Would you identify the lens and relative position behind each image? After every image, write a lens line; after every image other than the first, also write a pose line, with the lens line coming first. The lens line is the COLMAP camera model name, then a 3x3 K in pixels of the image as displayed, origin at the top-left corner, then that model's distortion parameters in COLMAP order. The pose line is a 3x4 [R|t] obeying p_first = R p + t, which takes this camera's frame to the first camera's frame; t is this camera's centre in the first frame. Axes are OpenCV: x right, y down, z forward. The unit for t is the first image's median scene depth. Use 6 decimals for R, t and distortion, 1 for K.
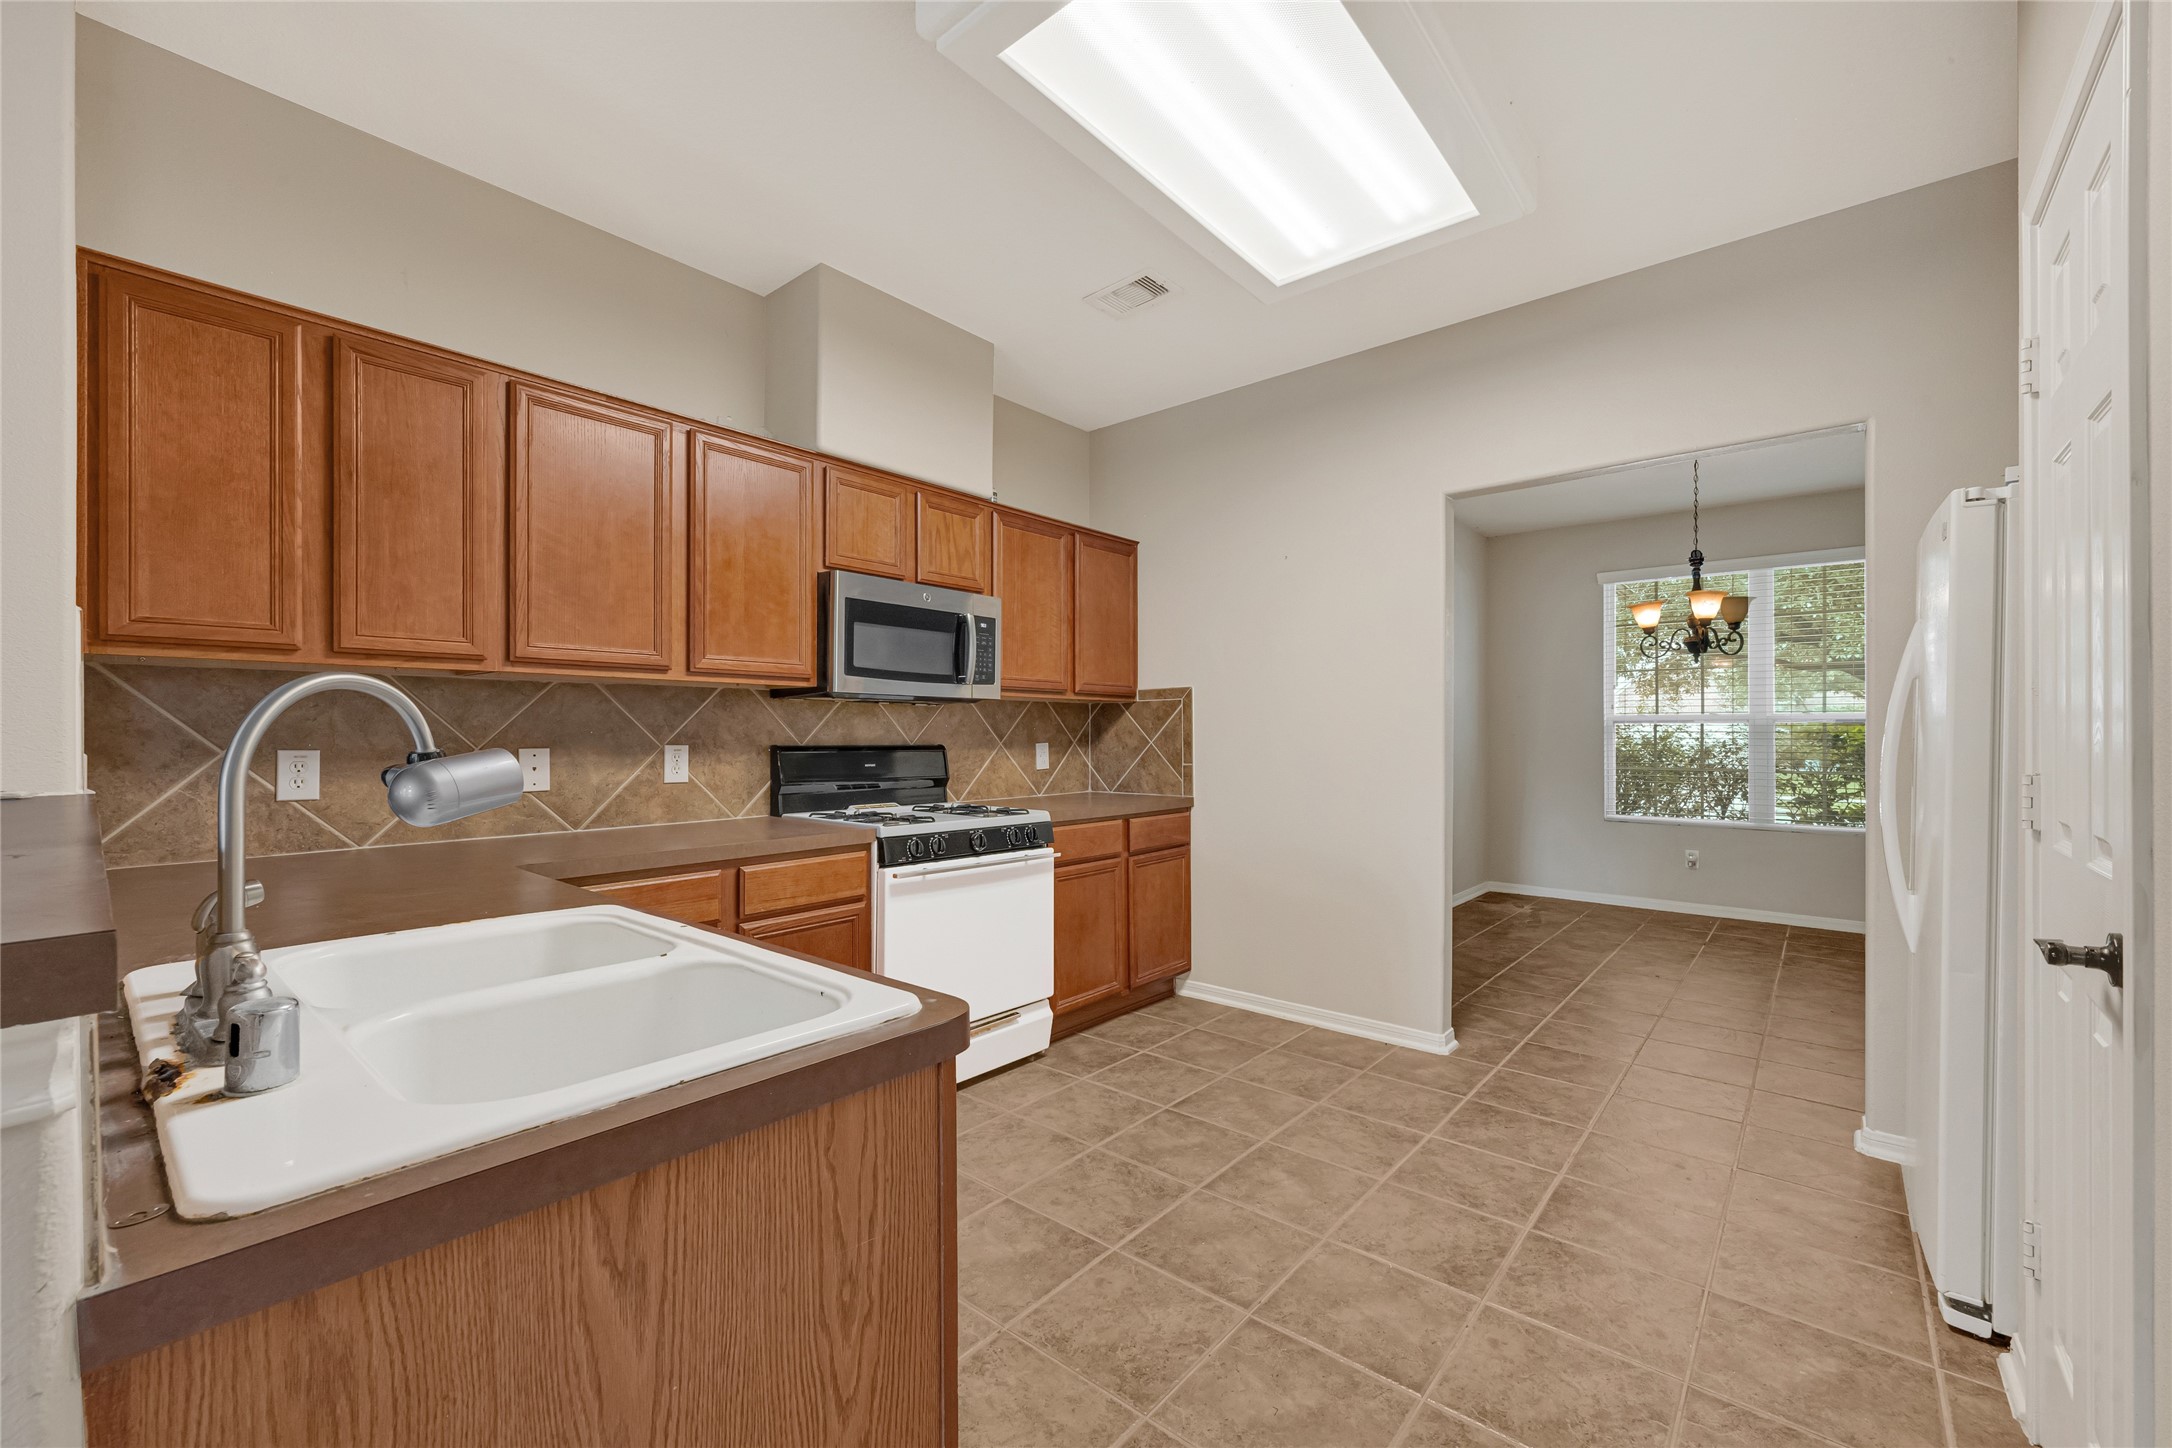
lens RADIAL K [[878.9, 0, 1087.4], [0, 878.9, 736.1], [0, 0, 1]] dist [0.002687, 0.000152]
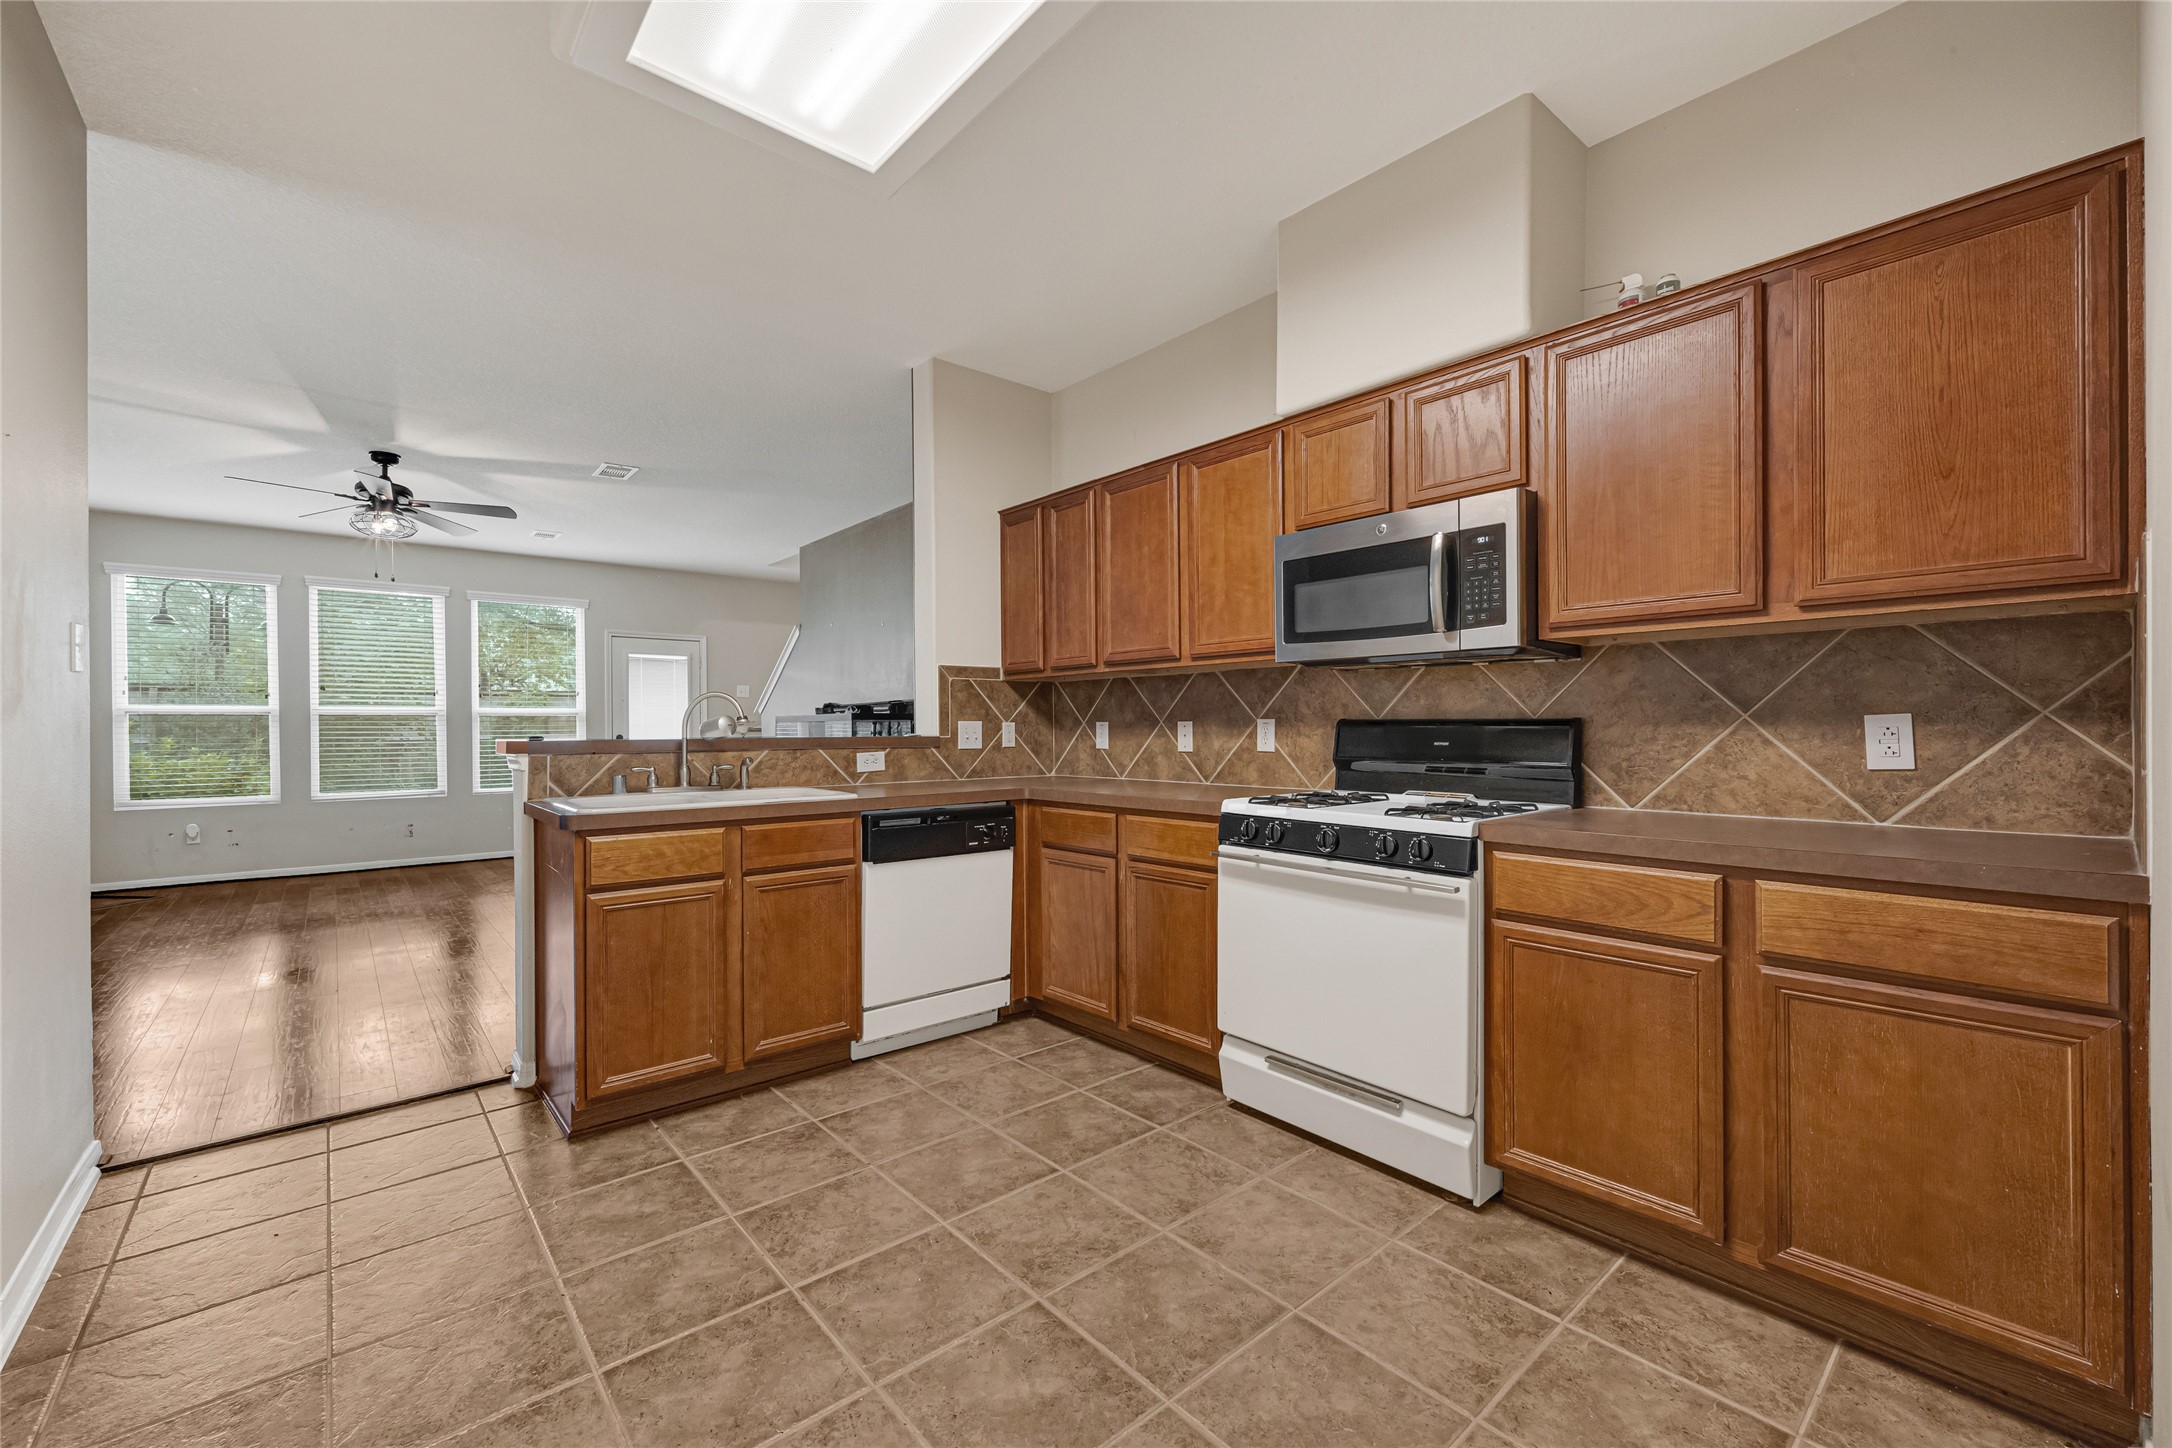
lens RADIAL K [[878.9, 0, 1081.7], [0, 878.9, 730.1], [0, 0, 1]] dist [0.002687, 0.000152]
pose [[-0.156169, 0.004972, -0.987718, 0.702061], [0.003176, 0.999985, 0.004531, 0.018965], [0.987725, -0.002430, -0.156183, 0.939790]]
